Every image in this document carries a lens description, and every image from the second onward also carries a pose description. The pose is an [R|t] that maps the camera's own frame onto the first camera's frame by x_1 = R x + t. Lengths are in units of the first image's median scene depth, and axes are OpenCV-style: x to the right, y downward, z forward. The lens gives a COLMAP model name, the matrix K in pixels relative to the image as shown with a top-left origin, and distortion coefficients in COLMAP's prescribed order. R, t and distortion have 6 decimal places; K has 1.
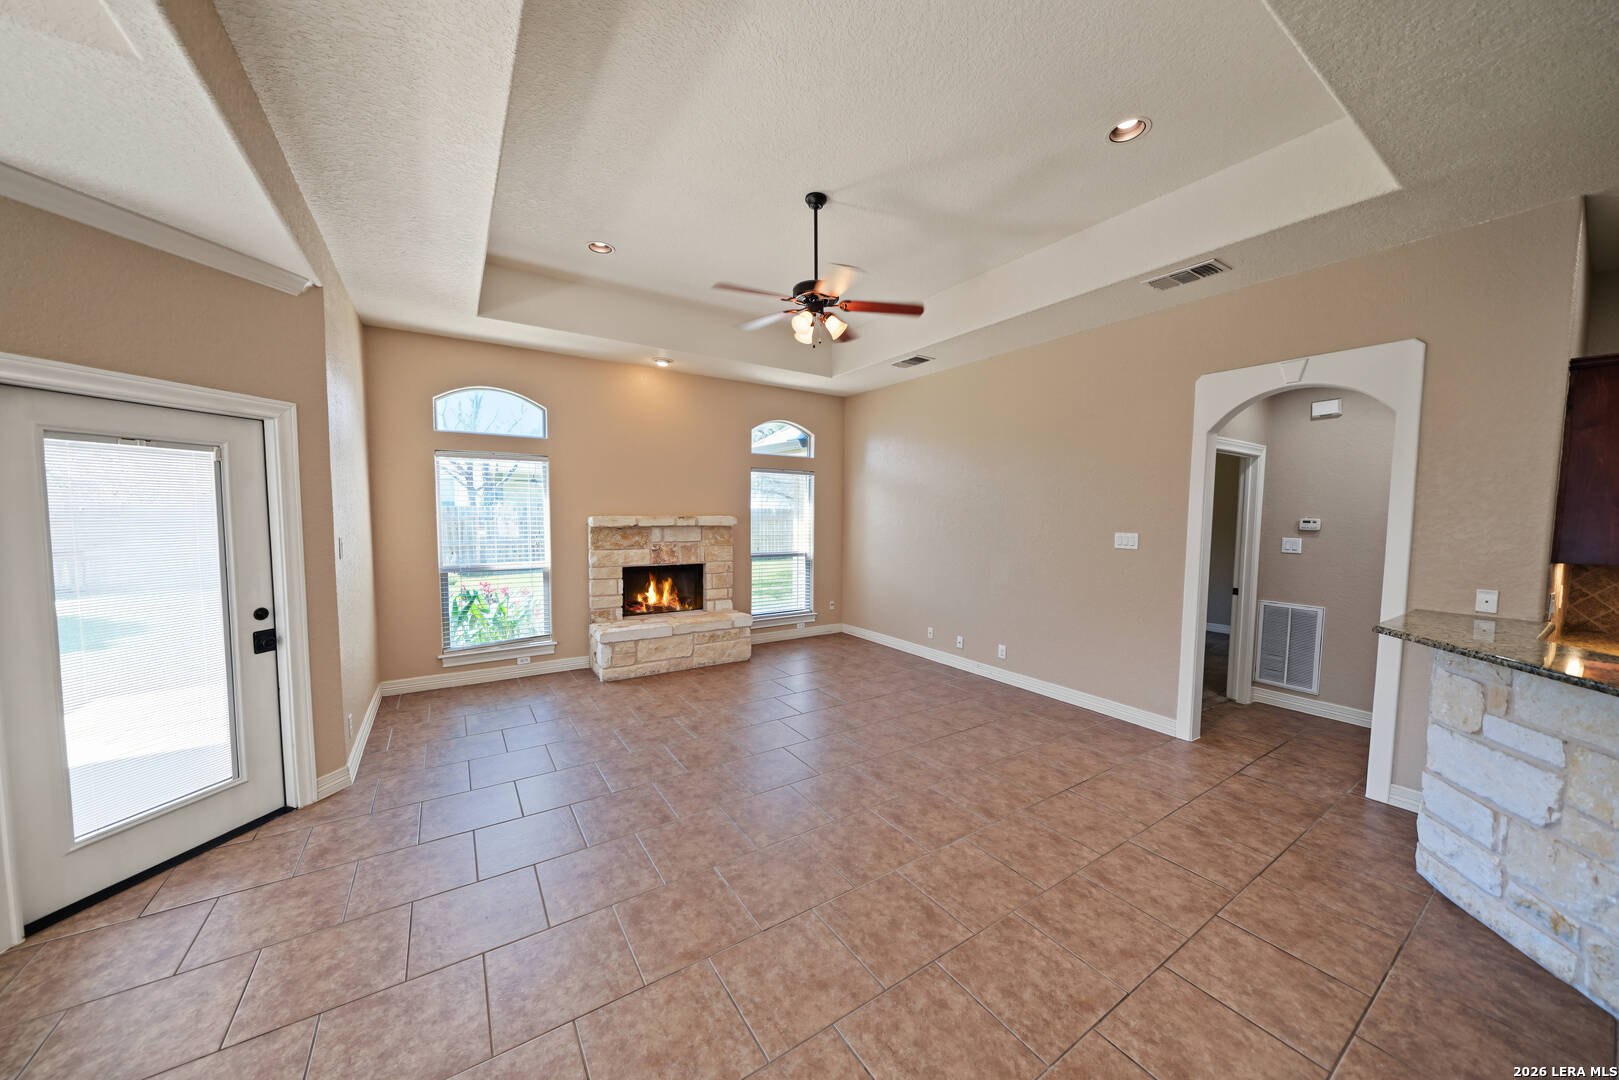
lens RADIAL K [[547.9, 0, 803.3], [0, 547.9, 544.7], [0, 0, 1]] dist [-0.005332, 0.000196]
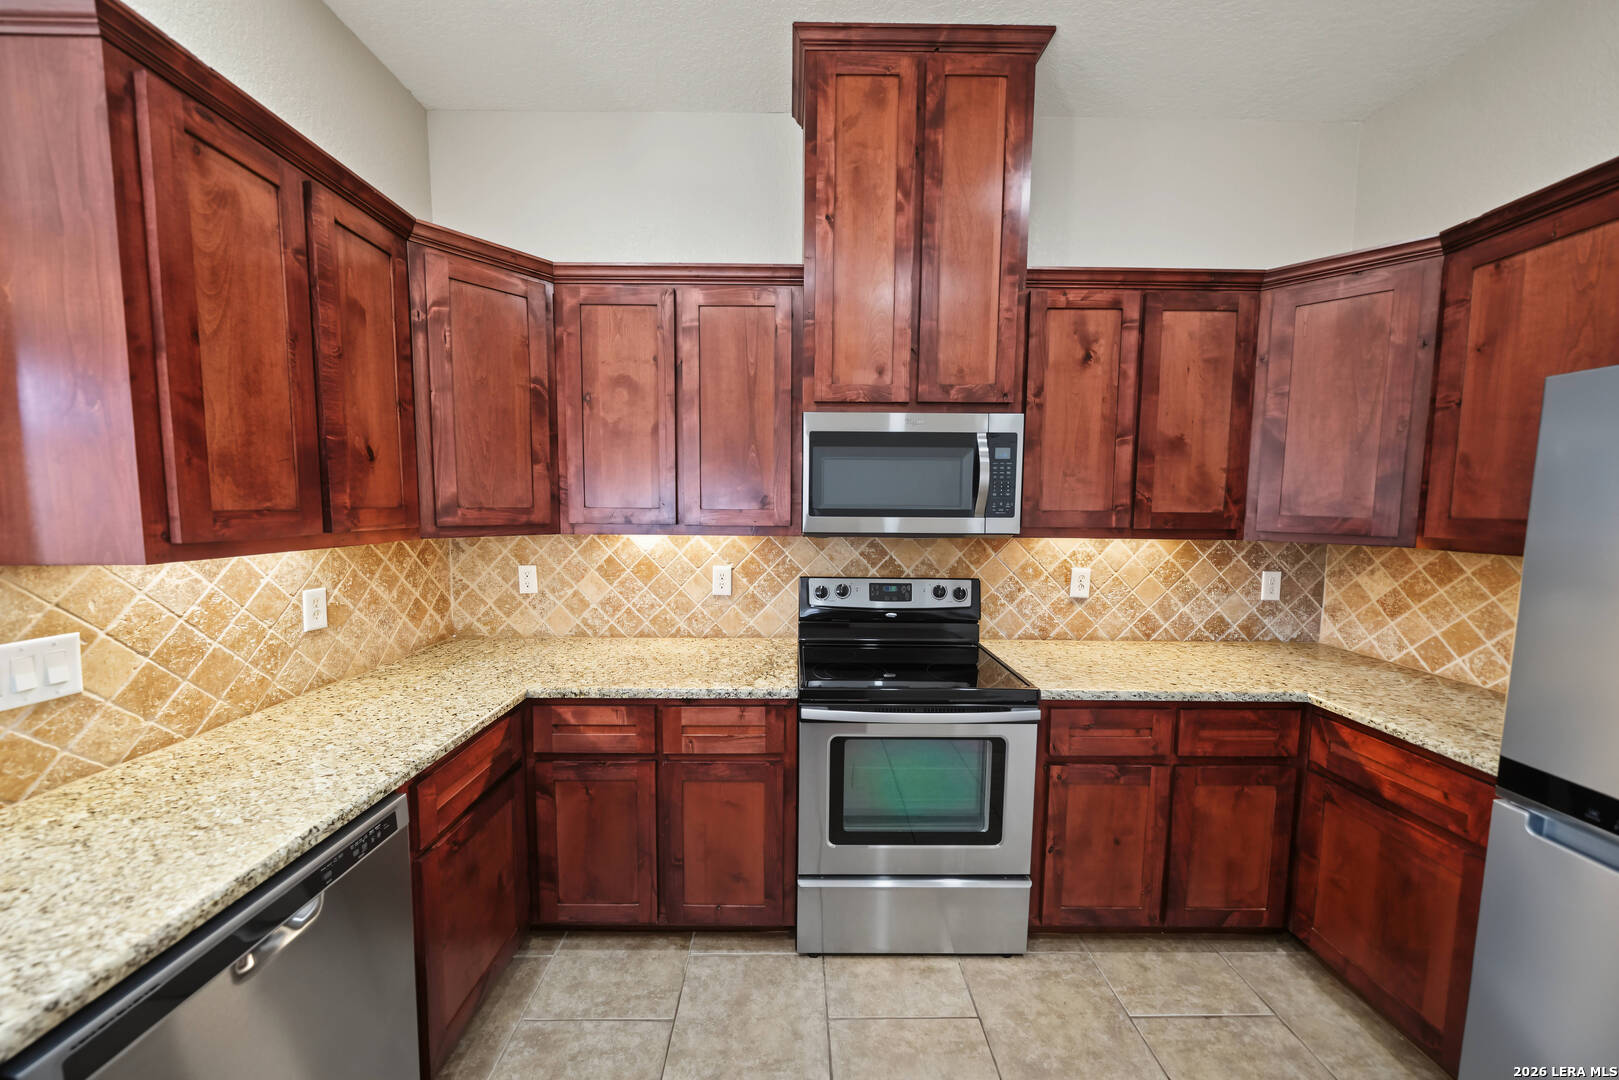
lens RADIAL K [[547.9, 0, 799.1], [0, 547.9, 545.4], [0, 0, 1]] dist [-0.005332, 0.000196]
pose [[0.546219, -0.075876, 0.834199, 0.897580], [0.053163, 0.997021, 0.055875, 0.018039], [-0.835954, 0.013828, 0.548626, 0.205766]]
